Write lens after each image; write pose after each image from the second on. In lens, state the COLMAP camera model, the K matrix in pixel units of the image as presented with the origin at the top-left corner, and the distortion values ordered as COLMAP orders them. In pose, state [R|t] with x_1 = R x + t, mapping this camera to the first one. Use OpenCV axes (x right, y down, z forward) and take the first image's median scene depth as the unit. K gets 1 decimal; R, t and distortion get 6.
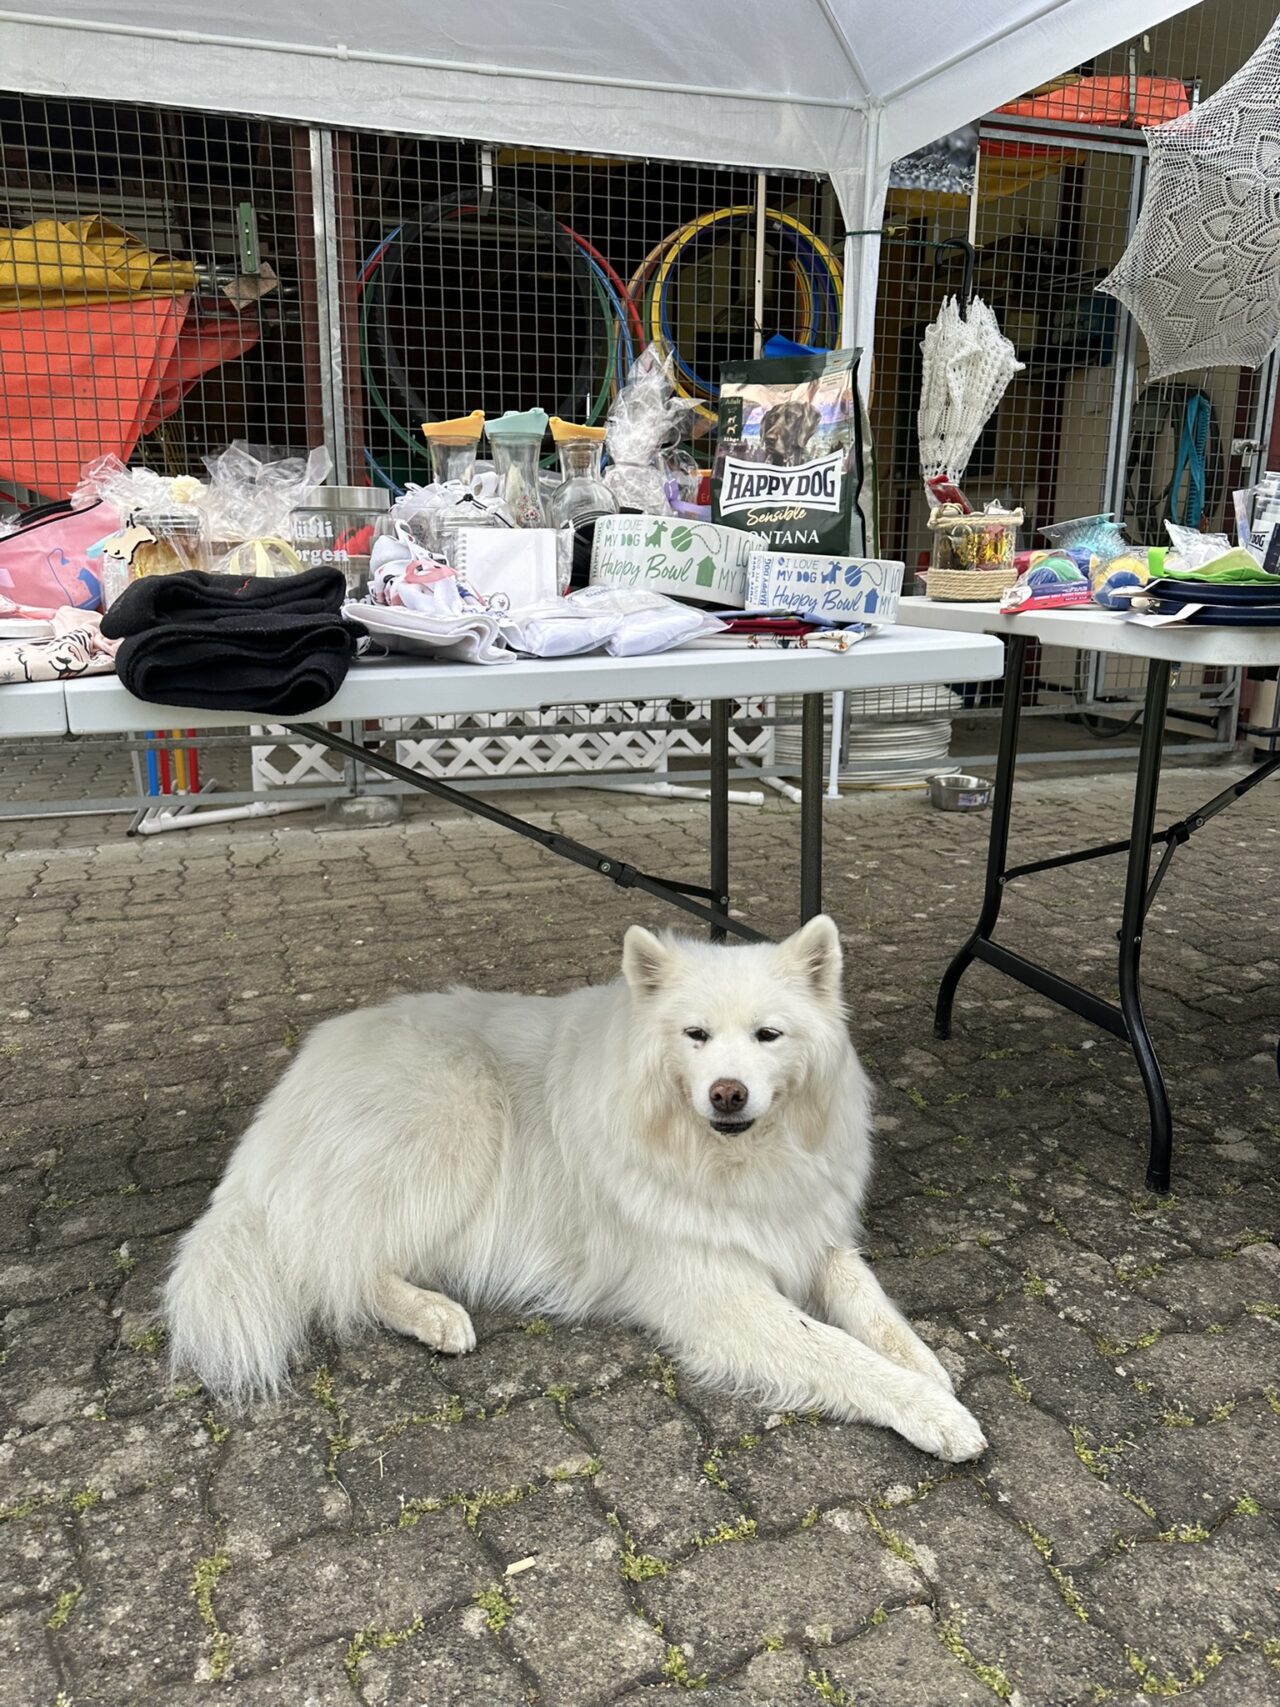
lens RADIAL K [[1233.3, 0, 640.0], [0, 1233.3, 853.5], [0, 0, 1]] dist [-0.022935, 0.000888]
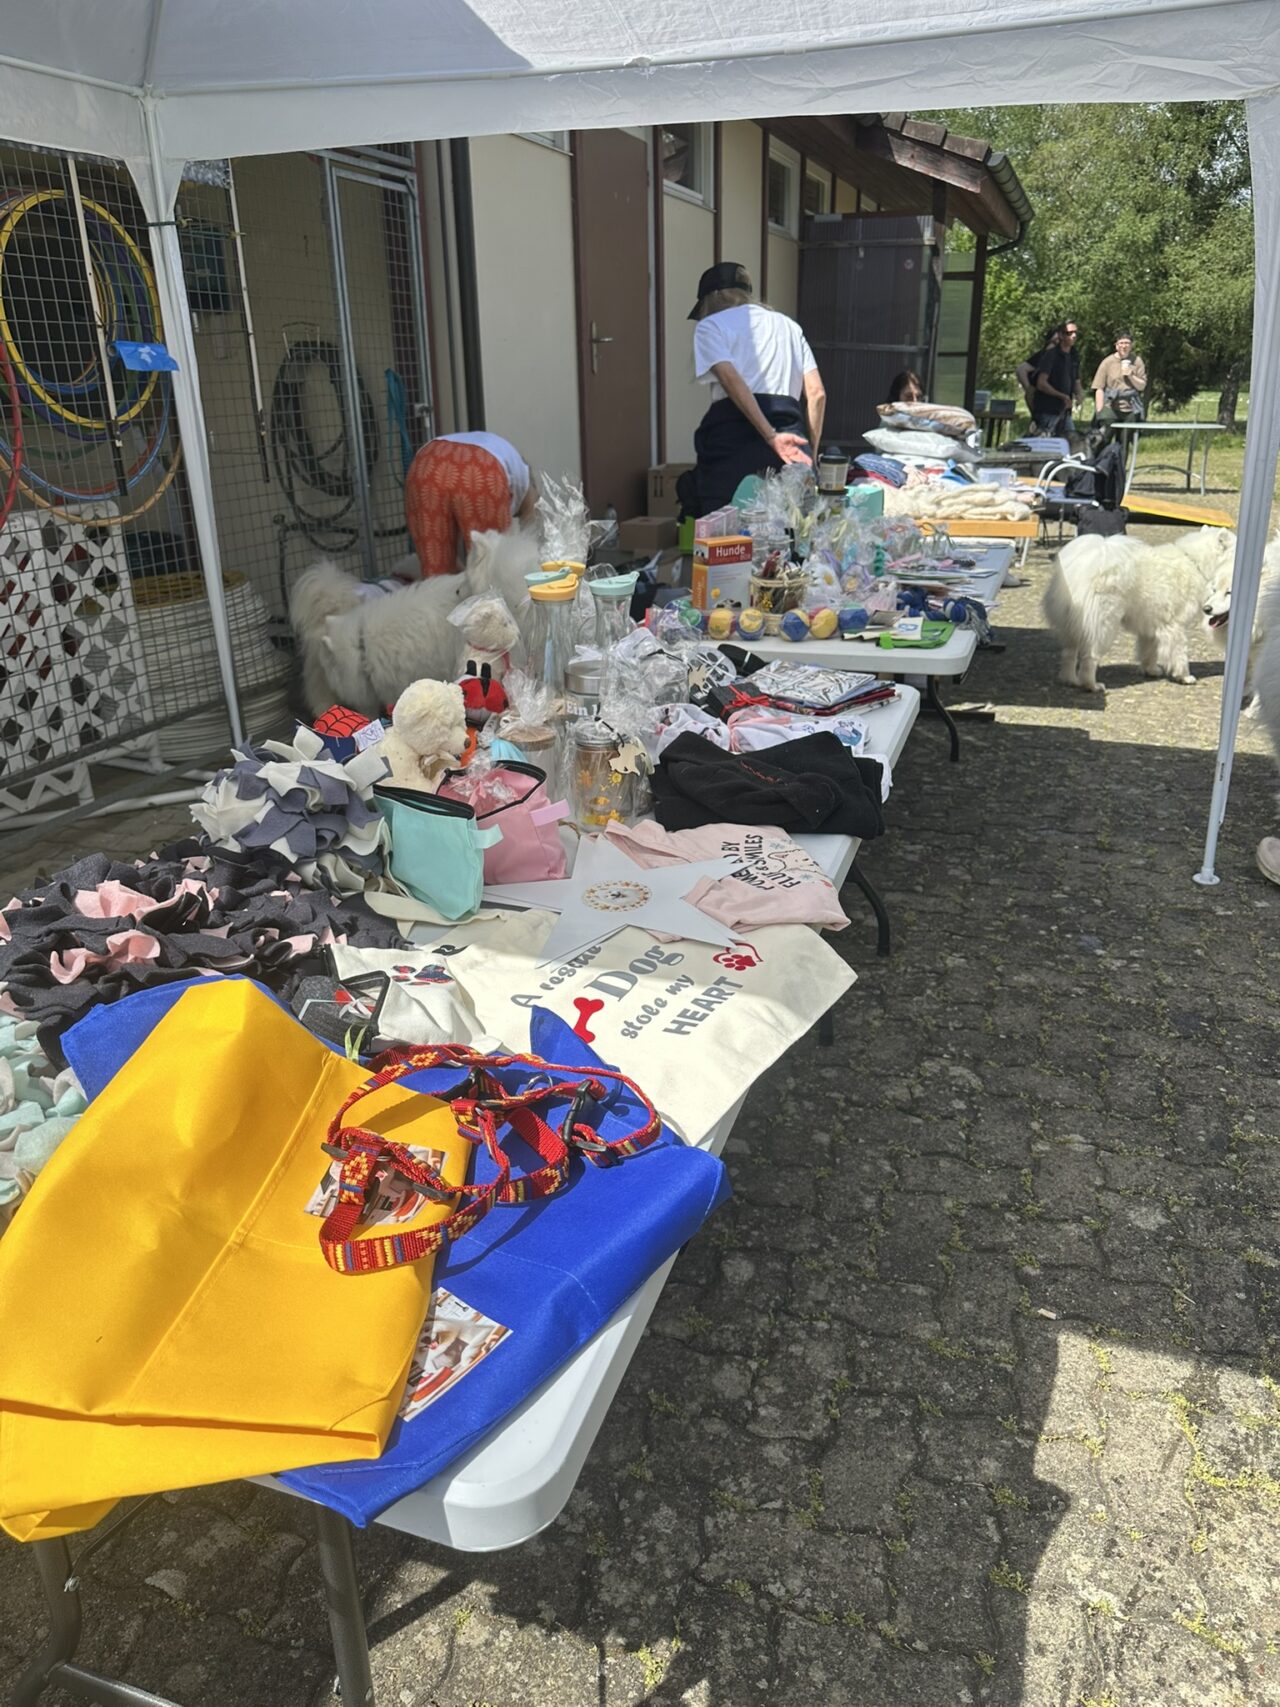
lens RADIAL K [[1233.3, 0, 640.0], [0, 1233.3, 853.5], [0, 0, 1]] dist [-0.022935, 0.000888]
pose [[0.596939, -0.304880, 0.742099, -0.509486], [0.210931, 0.952080, 0.221476, -0.159684], [-0.774062, 0.024324, 0.632643, 0.074414]]
